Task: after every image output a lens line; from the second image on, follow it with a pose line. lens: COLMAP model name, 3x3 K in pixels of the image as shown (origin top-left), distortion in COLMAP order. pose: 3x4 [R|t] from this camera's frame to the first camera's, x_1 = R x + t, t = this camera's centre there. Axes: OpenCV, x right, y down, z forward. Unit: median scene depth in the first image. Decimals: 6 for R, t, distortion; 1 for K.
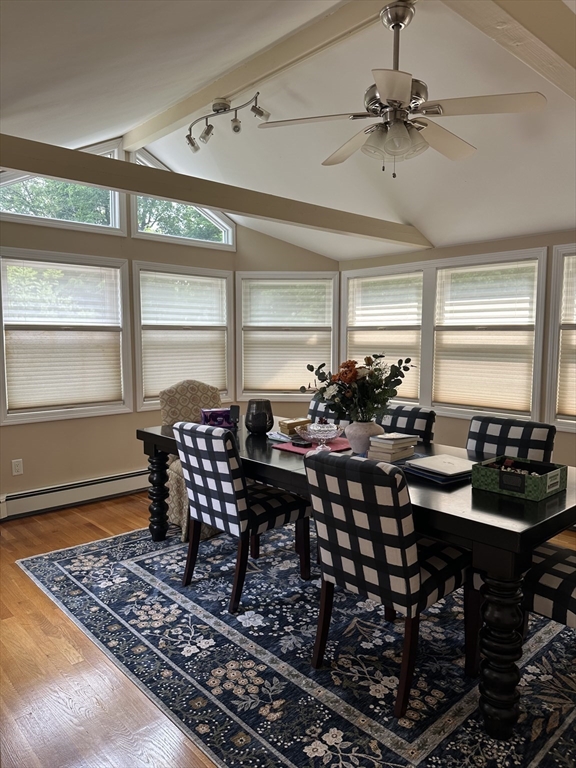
lens RADIAL K [[540.0, 0, 287.3], [0, 540.0, 385.8], [0, 0, 1]] dist [0.044262, 0.000295]
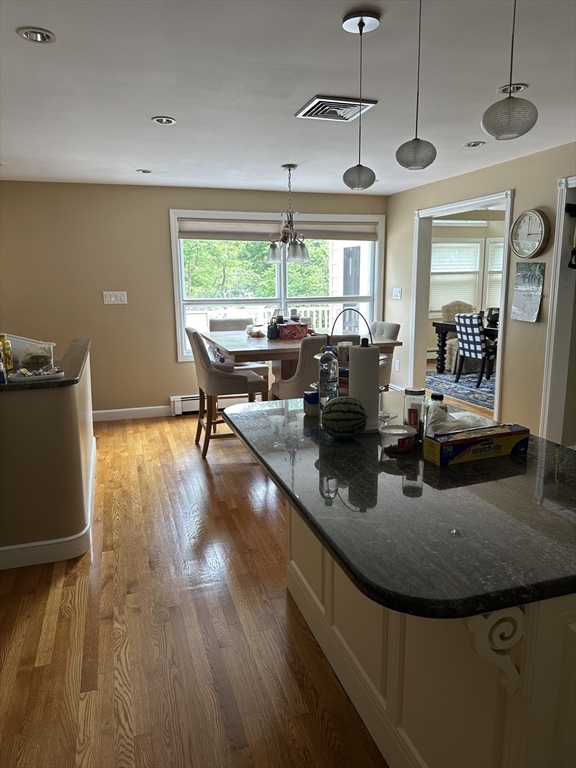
lens RADIAL K [[540.0, 0, 284.4], [0, 540.0, 380.2], [0, 0, 1]] dist [0.044262, 0.000295]
pose [[0.907506, 0.064696, -0.415026, 0.125821], [-0.025656, 0.994760, 0.098967, 0.145051], [0.419254, -0.079166, 0.904411, -1.571453]]
